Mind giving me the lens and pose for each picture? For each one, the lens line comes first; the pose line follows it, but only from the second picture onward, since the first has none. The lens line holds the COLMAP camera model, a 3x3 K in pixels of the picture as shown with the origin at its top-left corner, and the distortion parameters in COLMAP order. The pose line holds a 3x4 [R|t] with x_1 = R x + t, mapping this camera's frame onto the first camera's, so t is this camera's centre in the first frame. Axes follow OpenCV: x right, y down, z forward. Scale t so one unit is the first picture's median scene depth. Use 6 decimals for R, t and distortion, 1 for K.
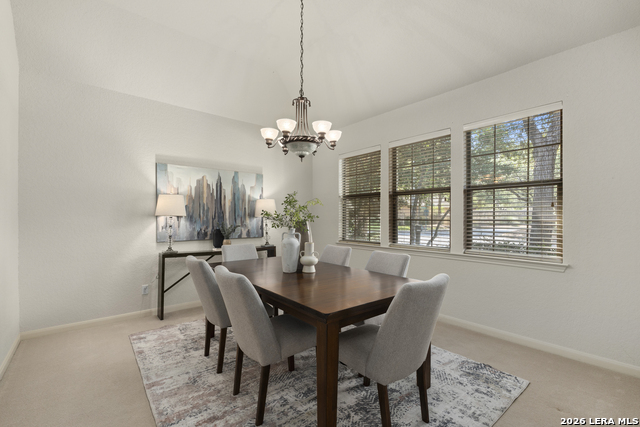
lens RADIAL K [[281.6, 0, 317.3], [0, 281.6, 214.3], [0, 0, 1]] dist [-0.004570, -0.000182]
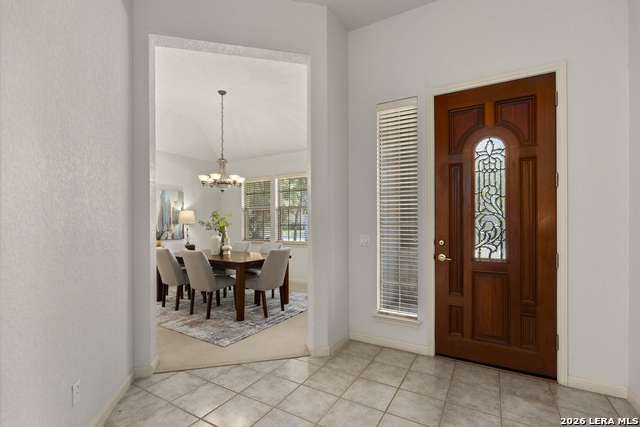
lens RADIAL K [[296.3, 0, 318.1], [0, 296.3, 222.7], [0, 0, 1]] dist [-0.014661, -0.000132]
pose [[0.942137, -0.005596, 0.335181, -0.109267], [0.001080, 0.999906, 0.013658, -0.024210], [-0.335226, -0.012506, 0.942055, -0.962997]]
